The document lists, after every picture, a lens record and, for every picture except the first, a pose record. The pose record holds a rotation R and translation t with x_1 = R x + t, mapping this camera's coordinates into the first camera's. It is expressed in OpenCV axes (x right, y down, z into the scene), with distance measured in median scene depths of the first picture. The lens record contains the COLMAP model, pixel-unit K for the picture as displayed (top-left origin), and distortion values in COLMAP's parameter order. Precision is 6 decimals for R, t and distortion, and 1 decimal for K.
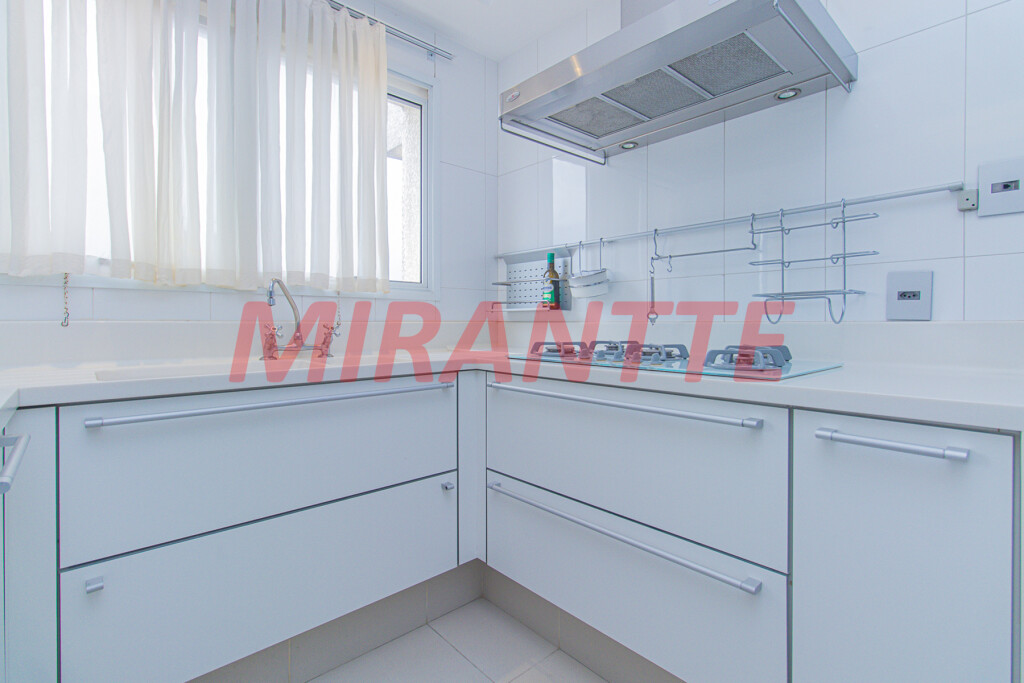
lens RADIAL K [[481.2, 0, 516.8], [0, 481.2, 324.7], [0, 0, 1]] dist [0.000222, -0.000141]
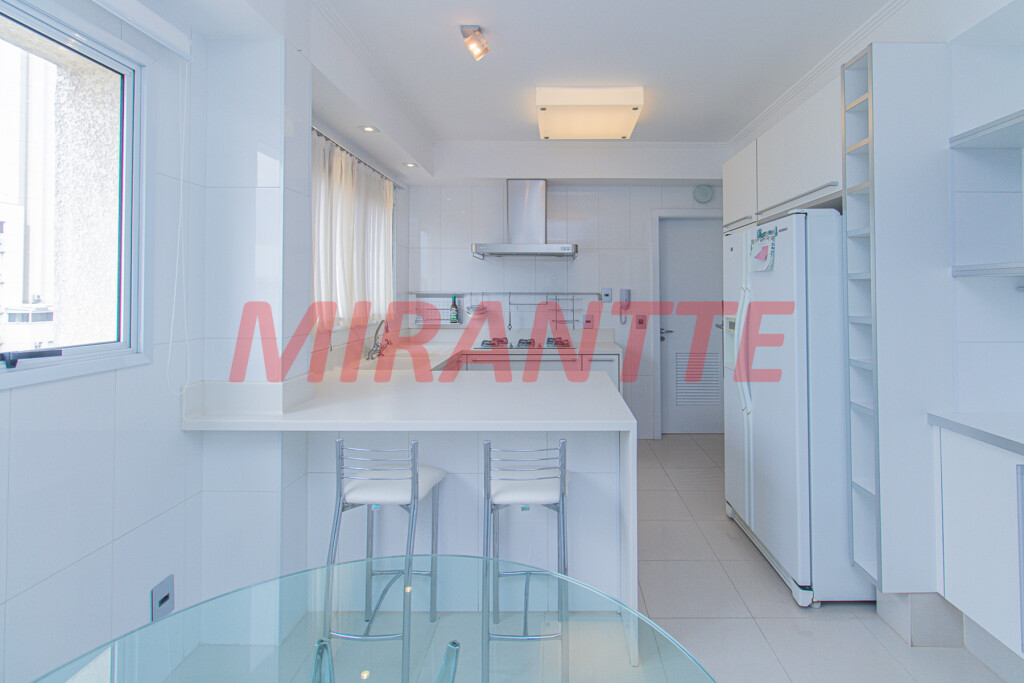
lens RADIAL K [[494.3, 0, 561.9], [0, 494.3, 286.9], [0, 0, 1]] dist [0.001552, -0.000003]
pose [[0.668862, 0.007465, 0.743350, -1.664680], [0.002130, 0.999926, -0.011958, -0.222100], [-0.743384, 0.009581, 0.668796, -1.070654]]
